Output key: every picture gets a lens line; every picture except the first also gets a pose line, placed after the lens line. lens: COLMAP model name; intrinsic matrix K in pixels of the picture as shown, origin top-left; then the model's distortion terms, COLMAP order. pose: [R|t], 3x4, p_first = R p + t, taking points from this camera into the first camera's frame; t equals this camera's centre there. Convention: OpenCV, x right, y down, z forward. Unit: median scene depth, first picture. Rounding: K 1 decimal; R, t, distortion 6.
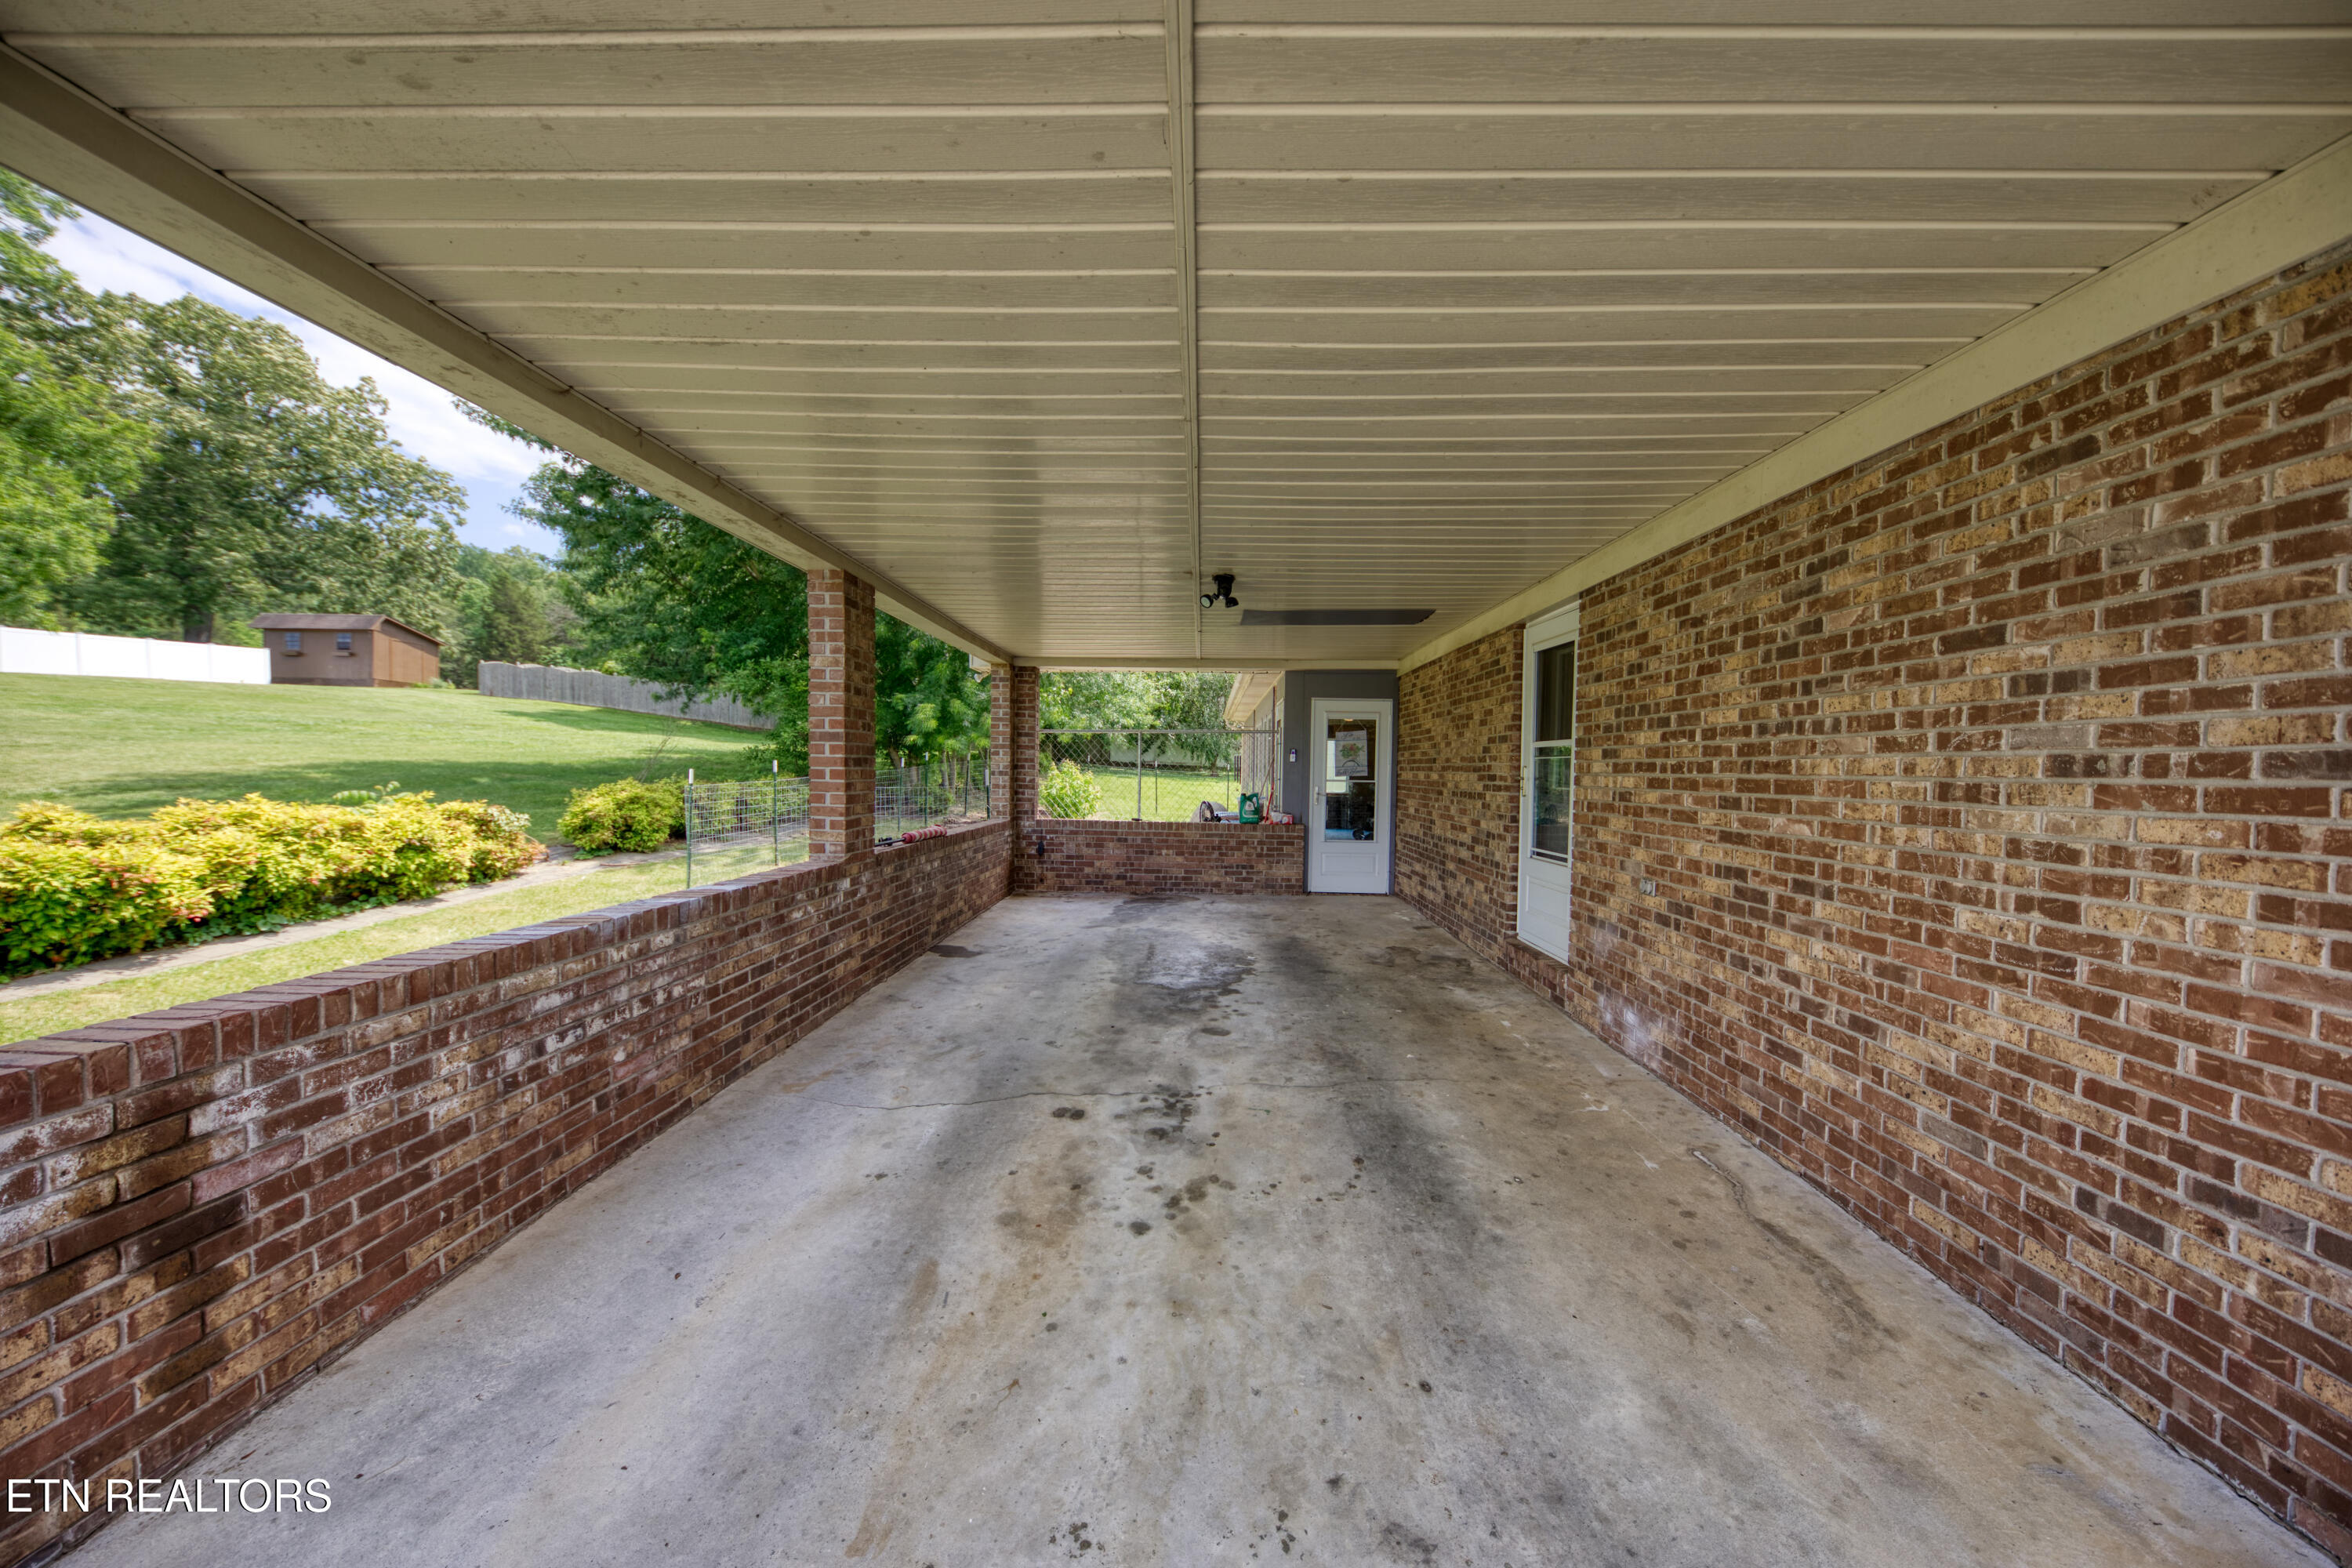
lens RADIAL K [[848.6, 0, 1198.2], [0, 848.6, 805.4], [0, 0, 1]] dist [0.000675, -0.002836]
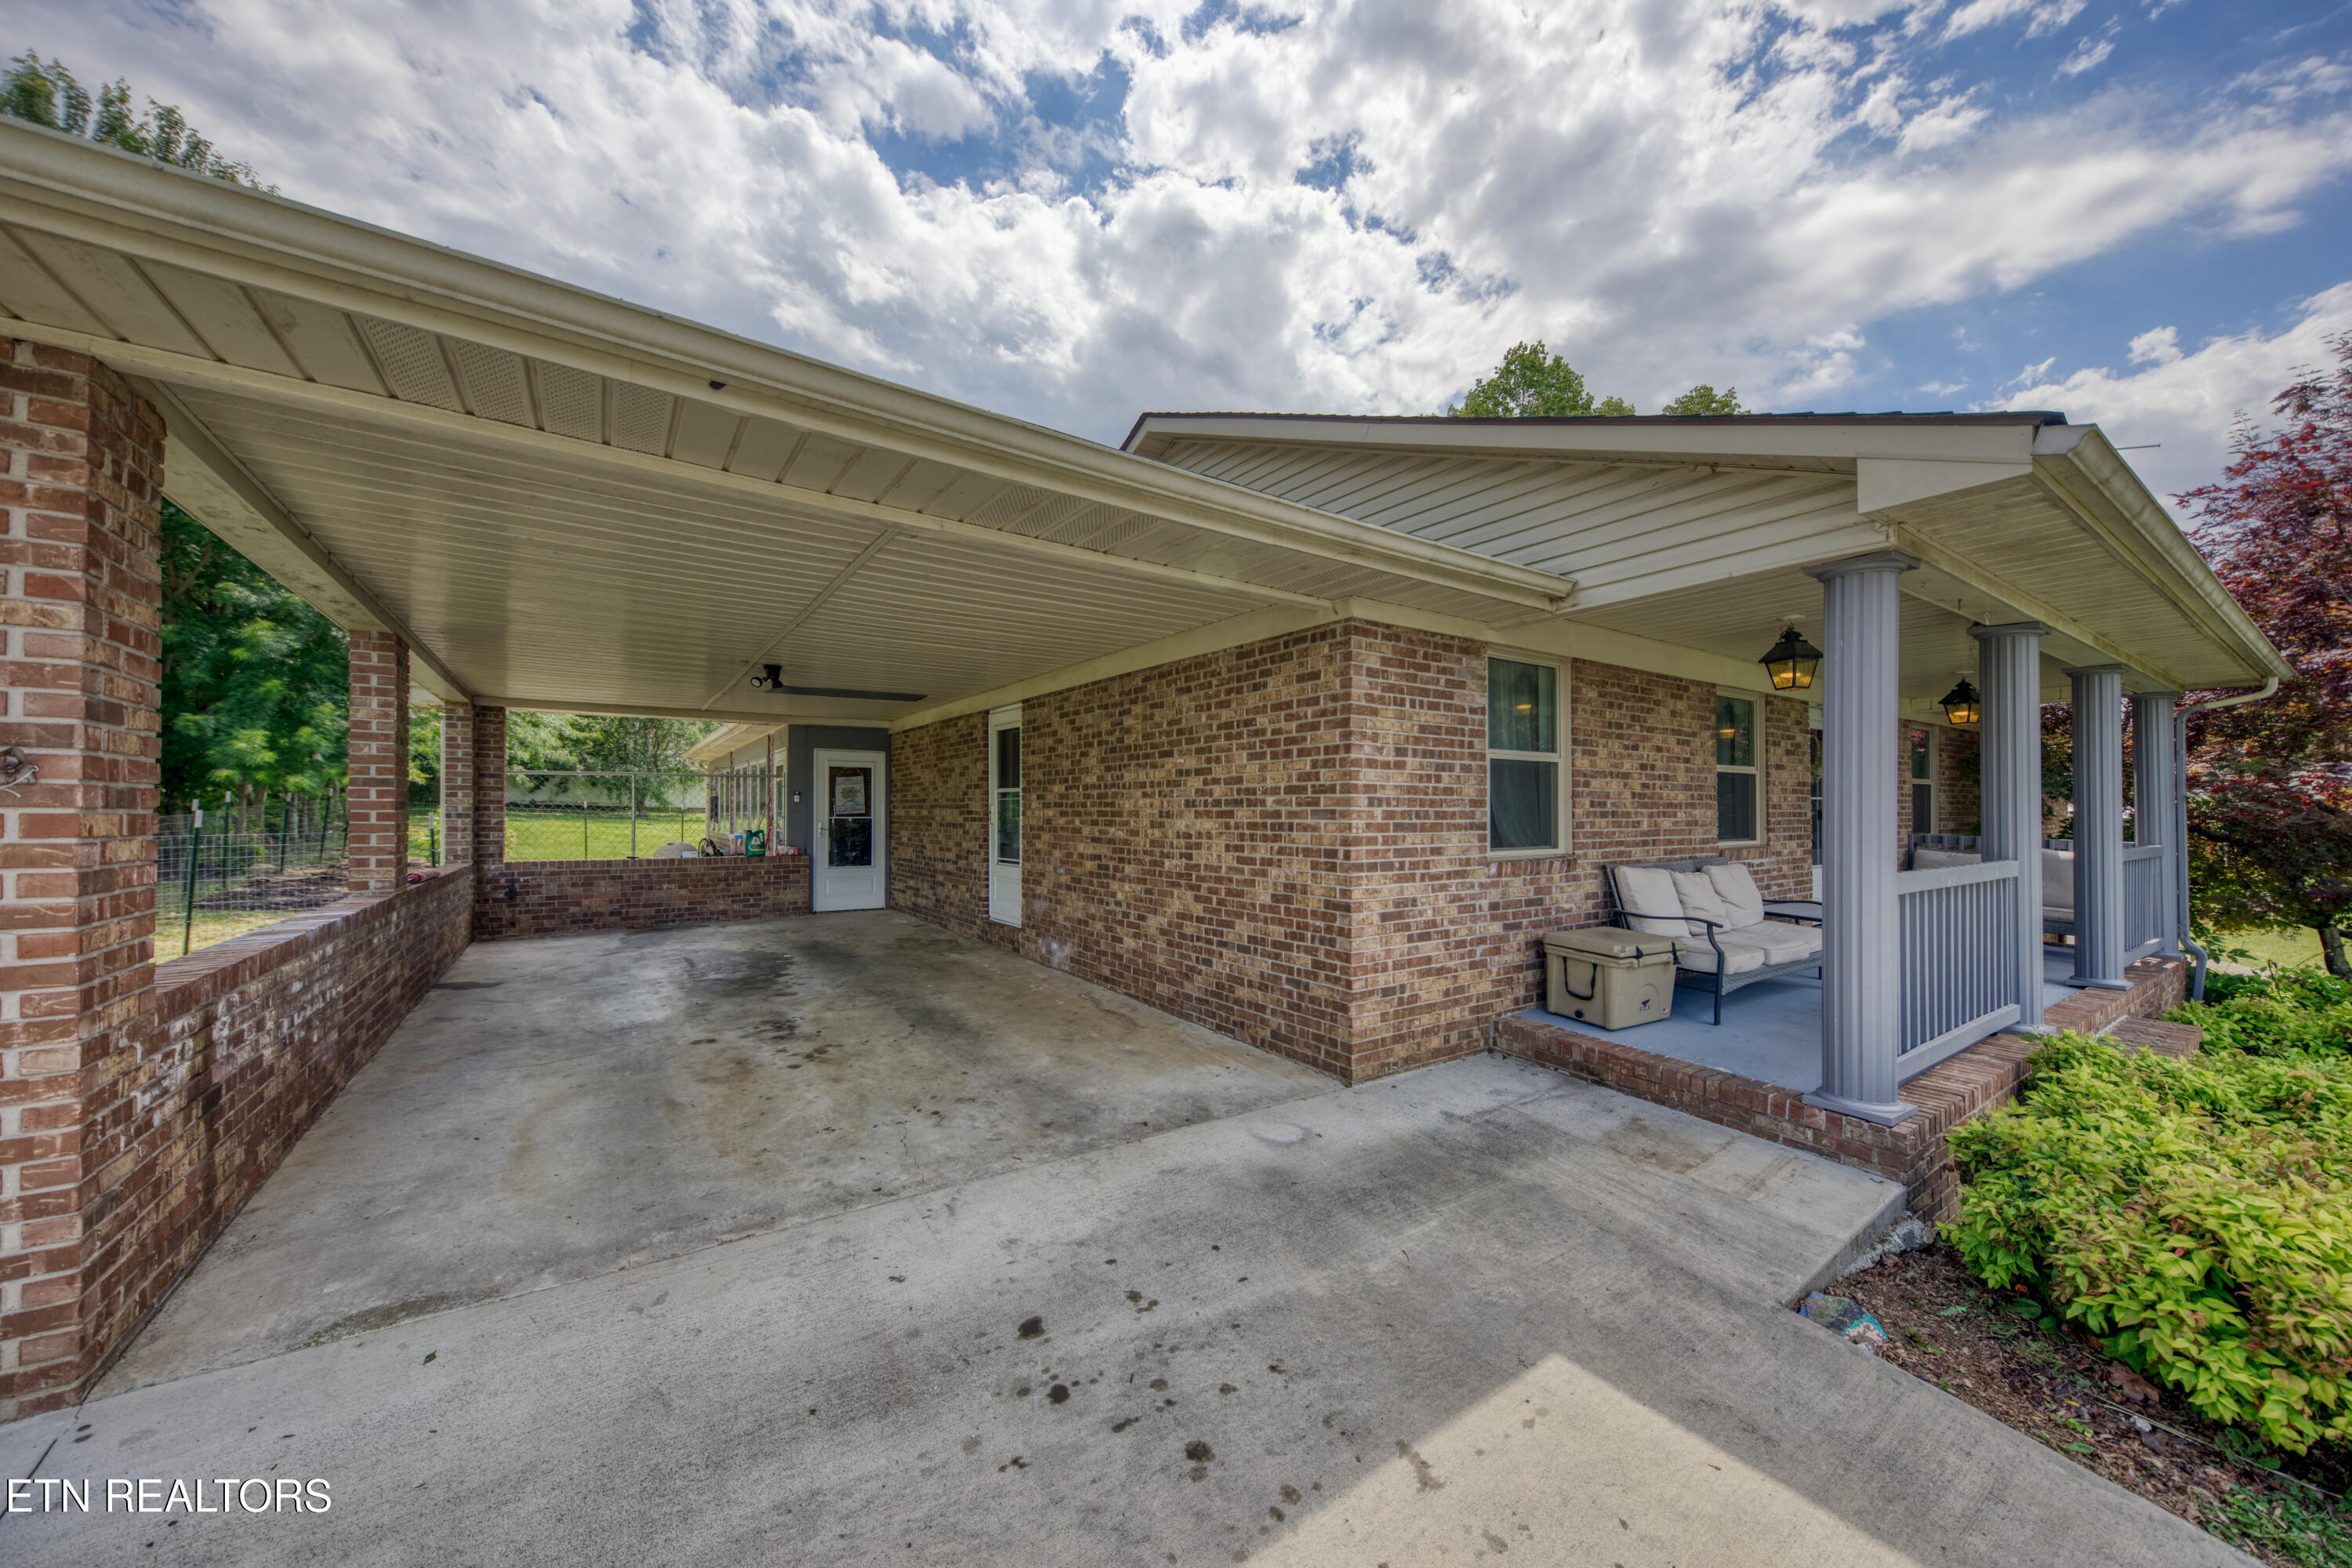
lens RADIAL K [[848.6, 0, 1232.9], [0, 848.6, 811.3], [0, 0, 1]] dist [0.000675, -0.002836]
pose [[0.793405, -0.011741, 0.608581, -0.315461], [0.034743, 0.999058, -0.026020, 0.032638], [-0.607702, 0.041788, 0.793065, -0.750371]]
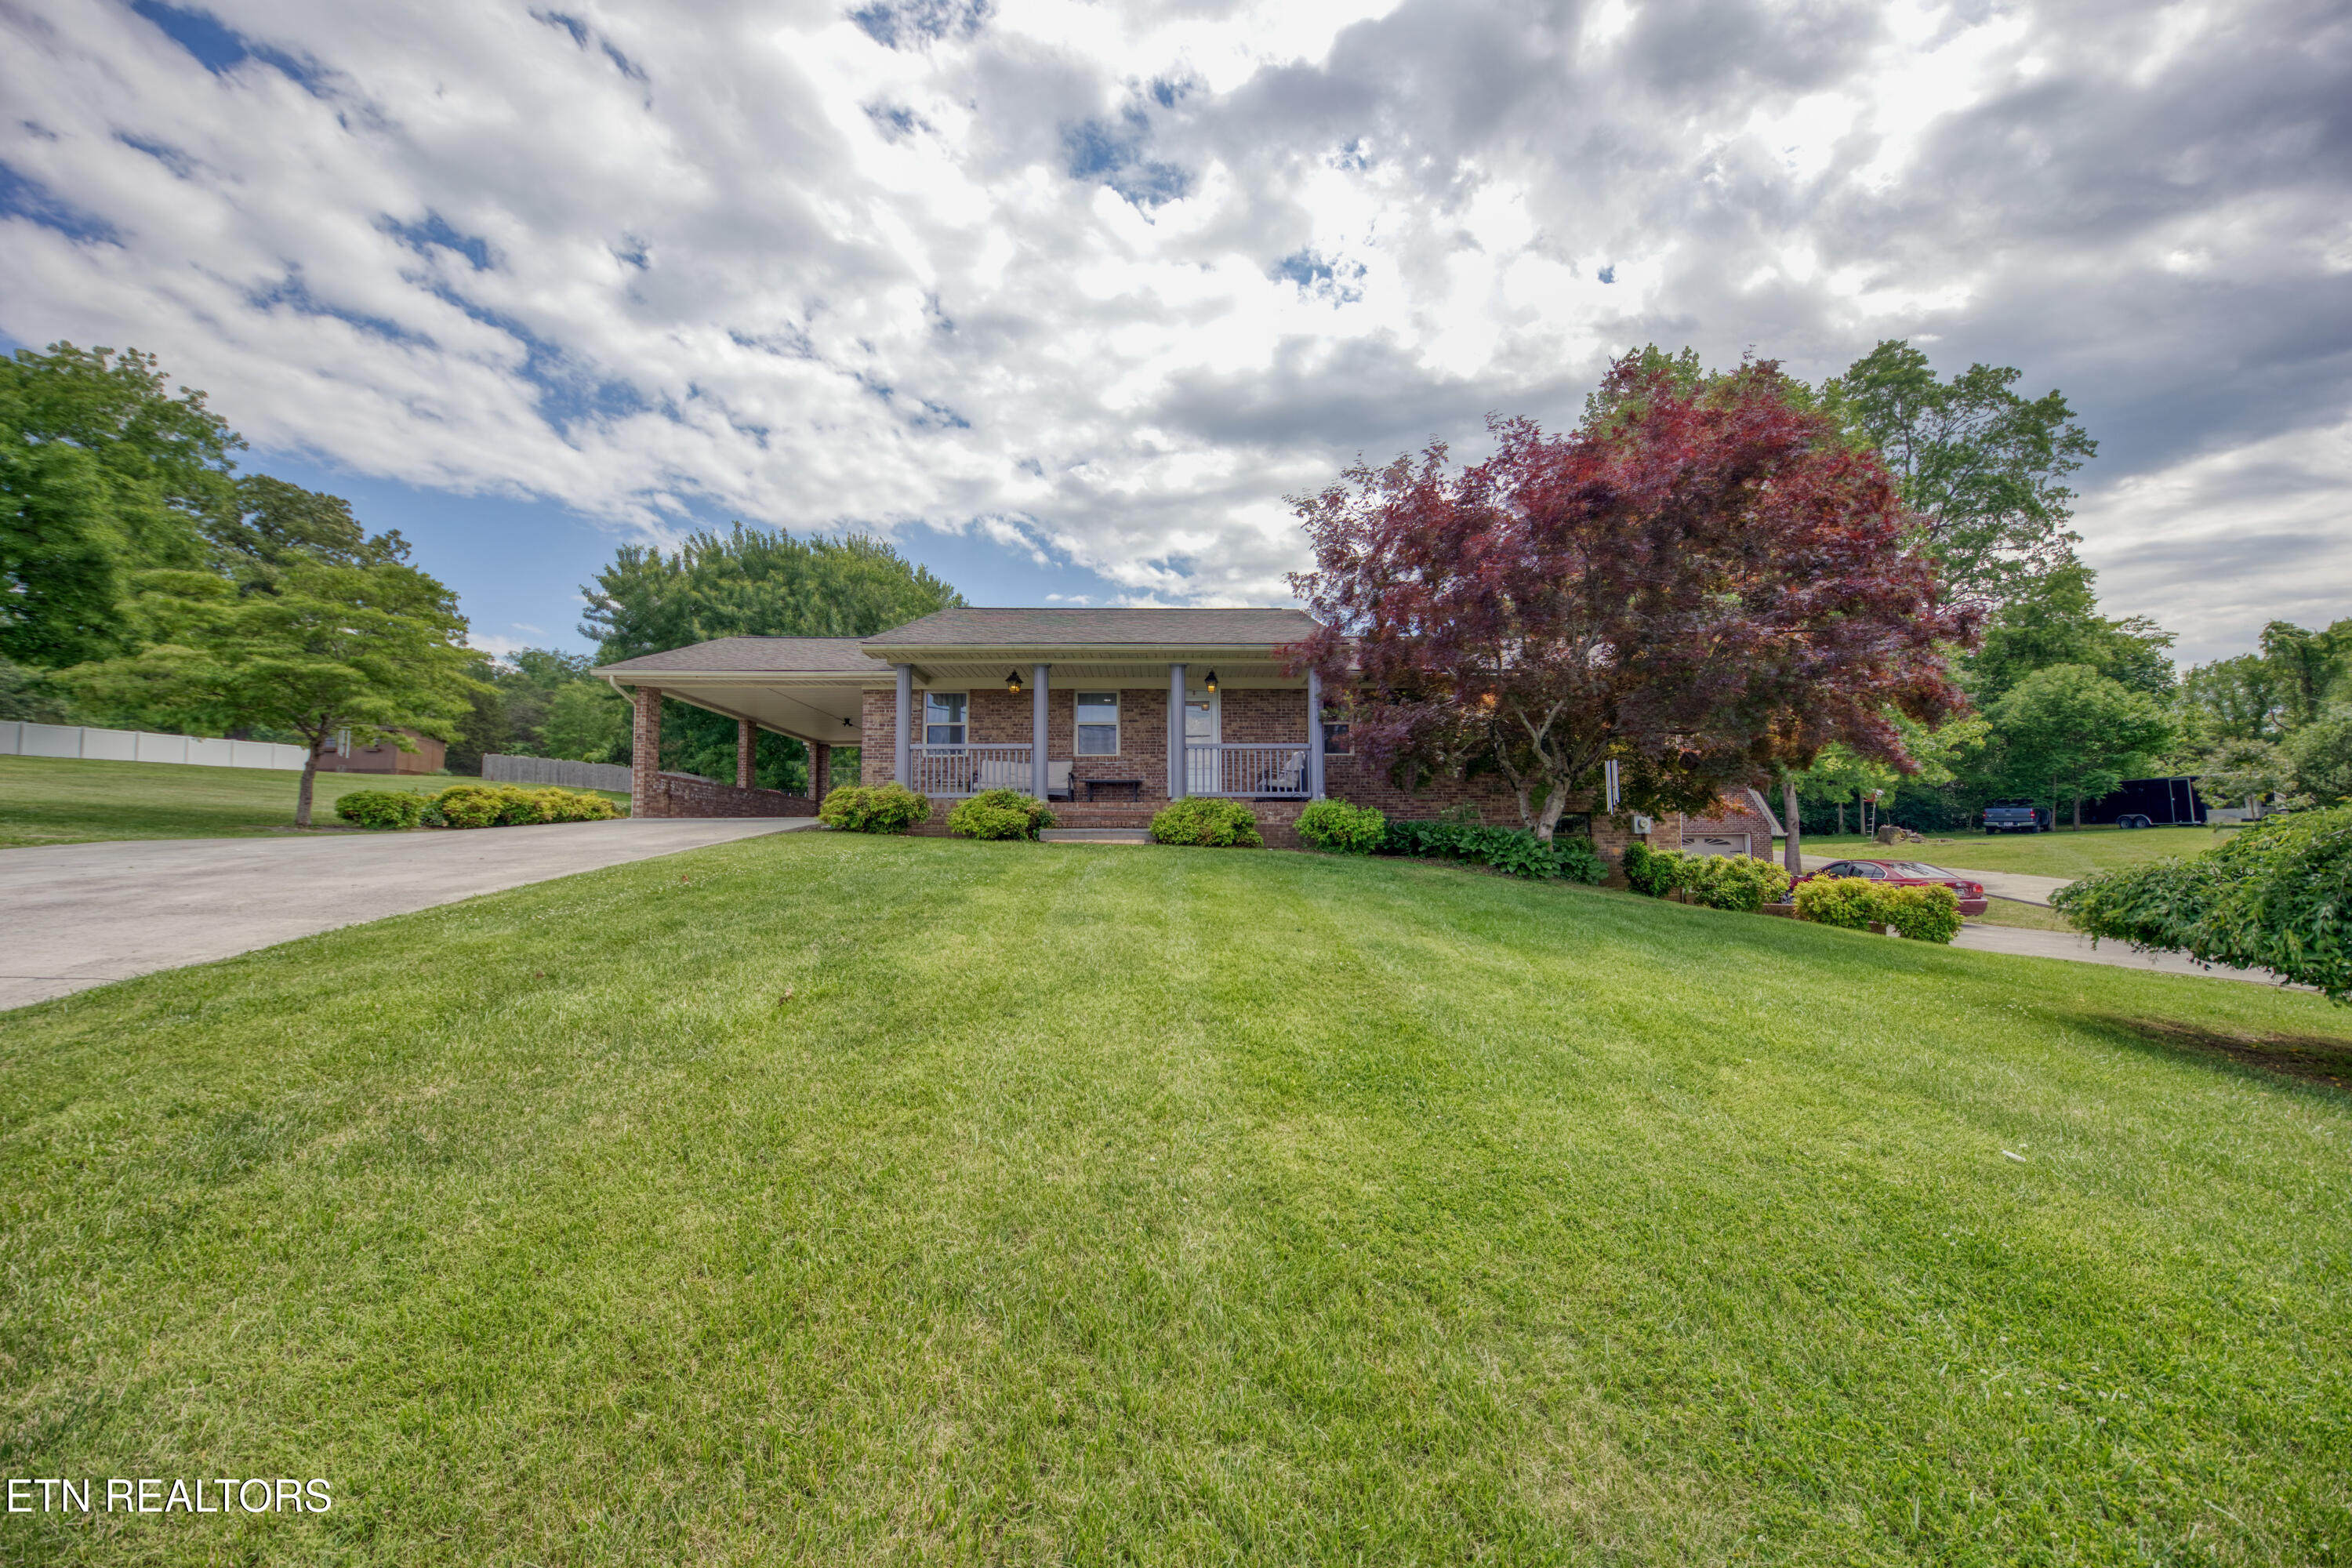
lens RADIAL K [[848.6, 0, 1177.5], [0, 848.6, 776.0], [0, 0, 1]] dist [0.000675, -0.002836]
pose [[0.998972, -0.014441, 0.042966, 2.151930], [0.020164, 0.990516, -0.135908, 0.865721], [-0.040596, 0.136635, 0.989789, -4.536883]]
